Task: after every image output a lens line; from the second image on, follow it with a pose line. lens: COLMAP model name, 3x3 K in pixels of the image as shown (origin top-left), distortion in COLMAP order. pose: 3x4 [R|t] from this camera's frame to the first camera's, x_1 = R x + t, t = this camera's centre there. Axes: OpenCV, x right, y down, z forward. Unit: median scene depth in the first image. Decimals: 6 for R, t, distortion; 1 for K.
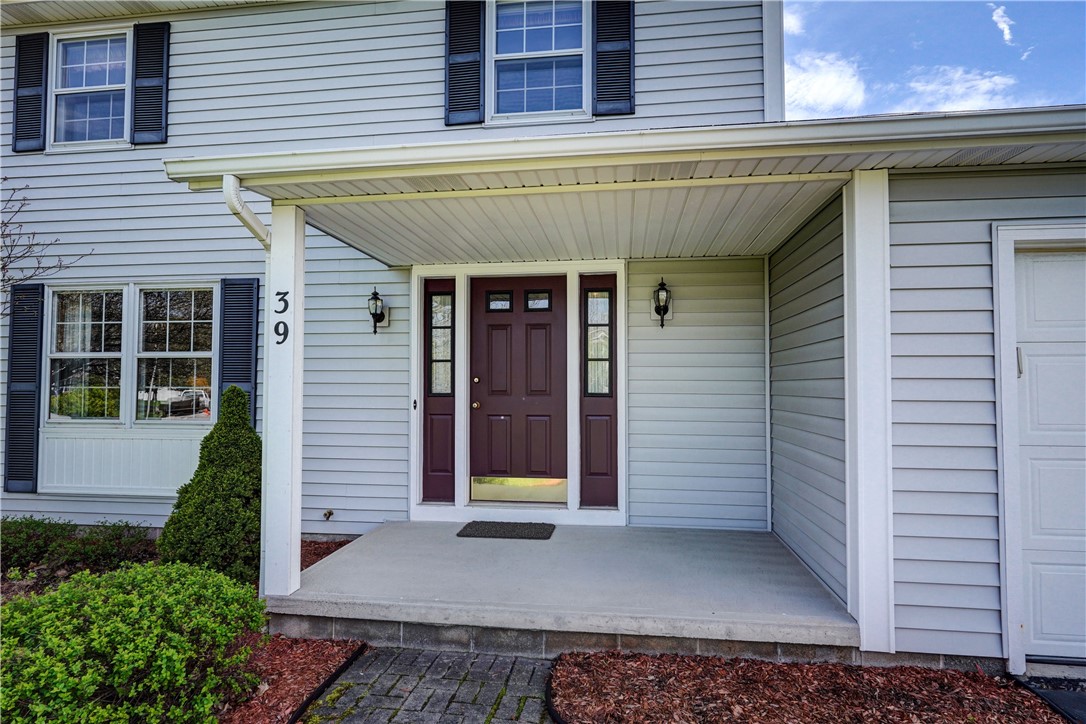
lens RADIAL K [[573.5, 0, 543.0], [0, 573.5, 362.0], [0, 0, 1]] dist [0.000017, 0.000367]
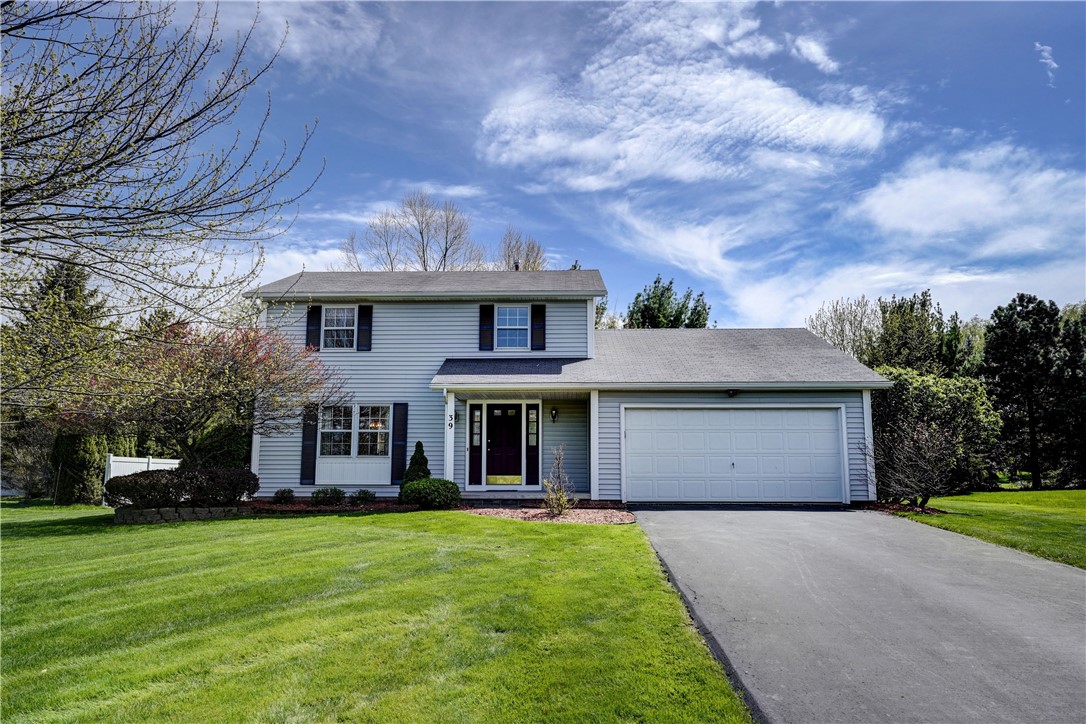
lens RADIAL K [[783.2, 0, 541.5], [0, 783.2, 383.4], [0, 0, 1]] dist [0.103844, -0.000155]
pose [[0.993972, 0.015134, 0.108584, -0.281154], [-0.006065, 0.996500, -0.083373, 0.069496], [-0.109466, 0.082212, 0.990585, -2.832271]]
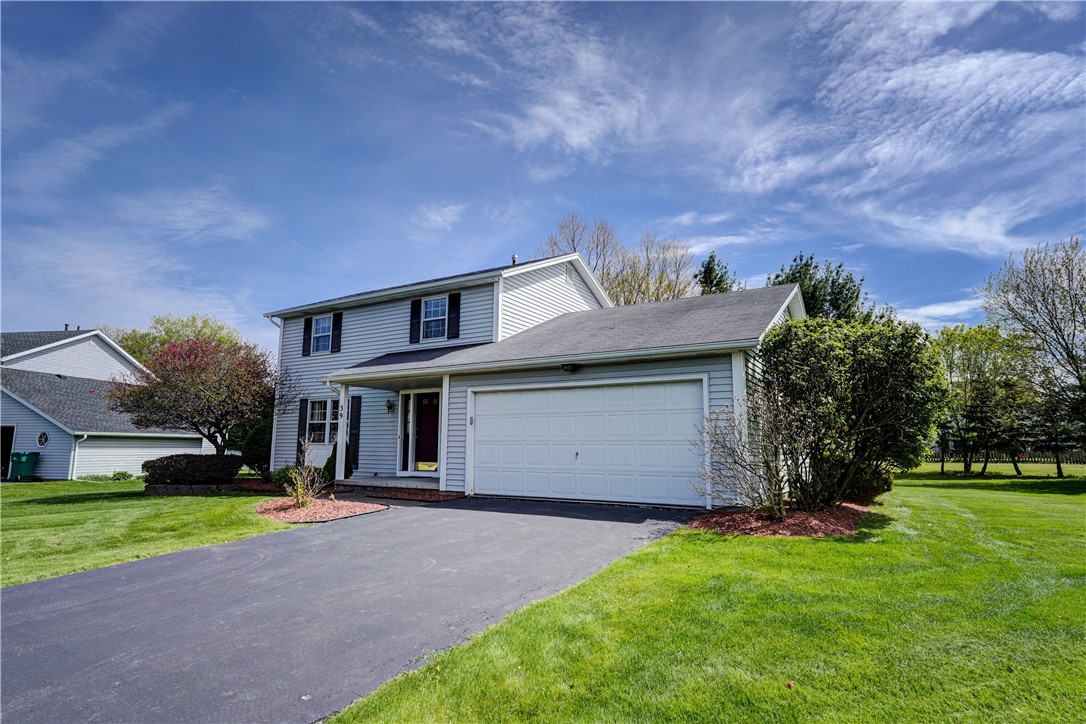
lens RADIAL K [[574.7, 0, 543.0], [0, 574.7, 362.0], [0, 0, 1]] dist [0.001042, 0.024280]
pose [[0.919536, -0.052357, -0.389502, 1.631410], [0.007874, 0.993341, -0.114938, 0.035129], [0.392926, 0.102623, 0.913826, -1.458536]]
